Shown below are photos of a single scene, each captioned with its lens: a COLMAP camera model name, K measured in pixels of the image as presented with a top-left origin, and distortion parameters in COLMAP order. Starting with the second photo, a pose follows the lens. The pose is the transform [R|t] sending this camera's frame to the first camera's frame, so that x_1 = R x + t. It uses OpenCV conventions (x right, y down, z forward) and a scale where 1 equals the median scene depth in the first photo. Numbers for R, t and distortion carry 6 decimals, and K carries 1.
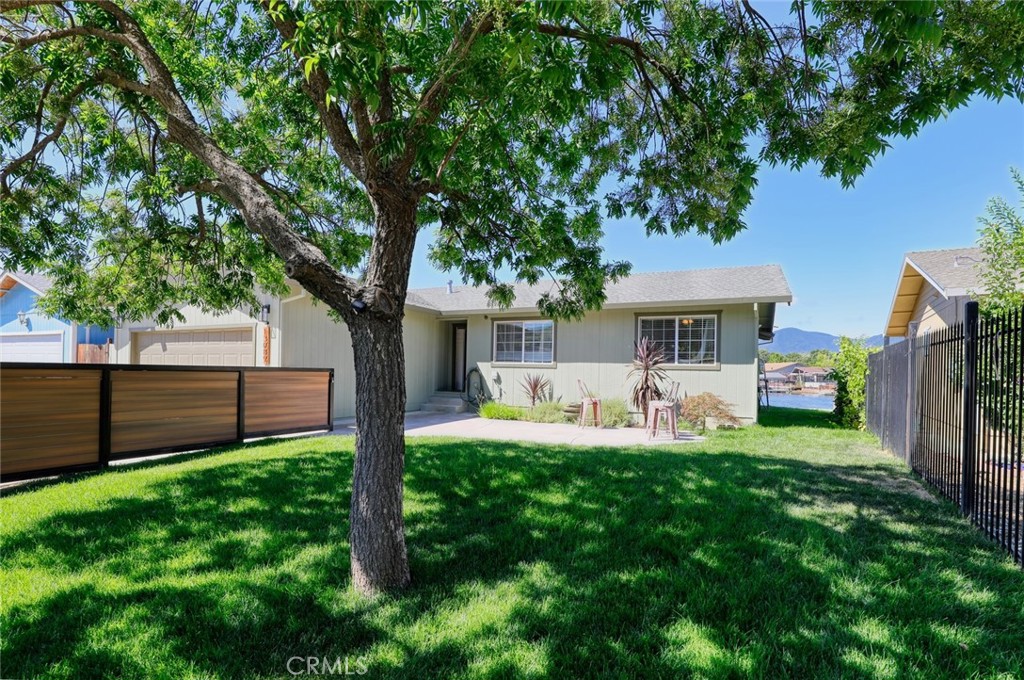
lens RADIAL K [[495.4, 0, 514.6], [0, 495.4, 370.4], [0, 0, 1]] dist [-0.027049, 0.000951]
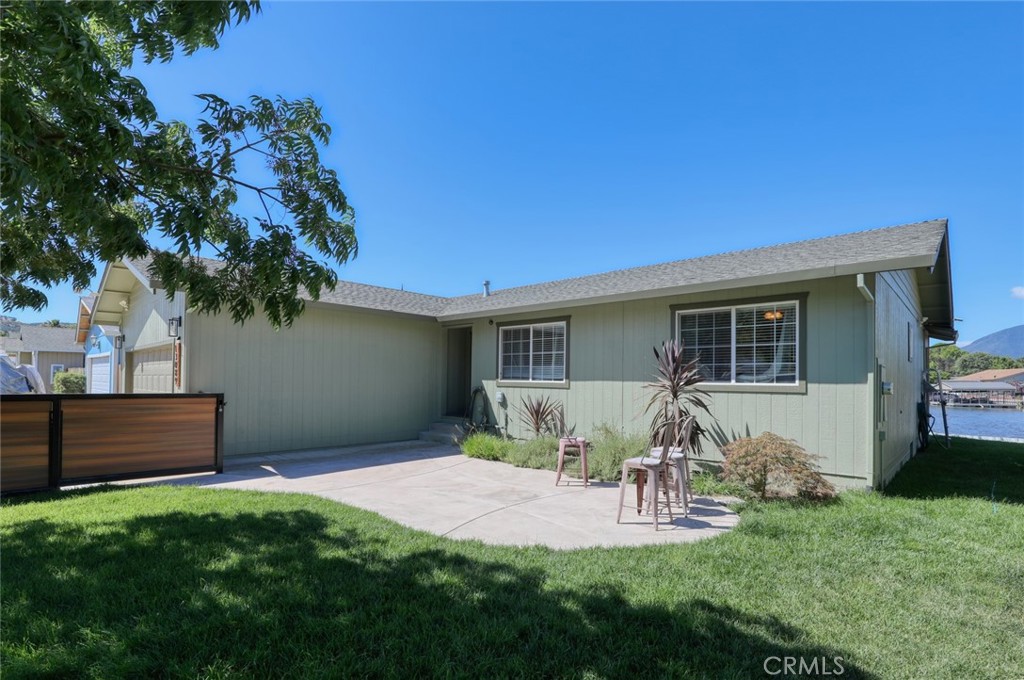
lens RADIAL K [[495.4, 0, 514.6], [0, 495.4, 370.4], [0, 0, 1]] dist [-0.027049, 0.000951]
pose [[0.952959, -0.011865, -0.302866, 0.252569], [0.005439, 0.999742, -0.022052, -0.016576], [0.303050, 0.019367, 0.952778, 0.320377]]
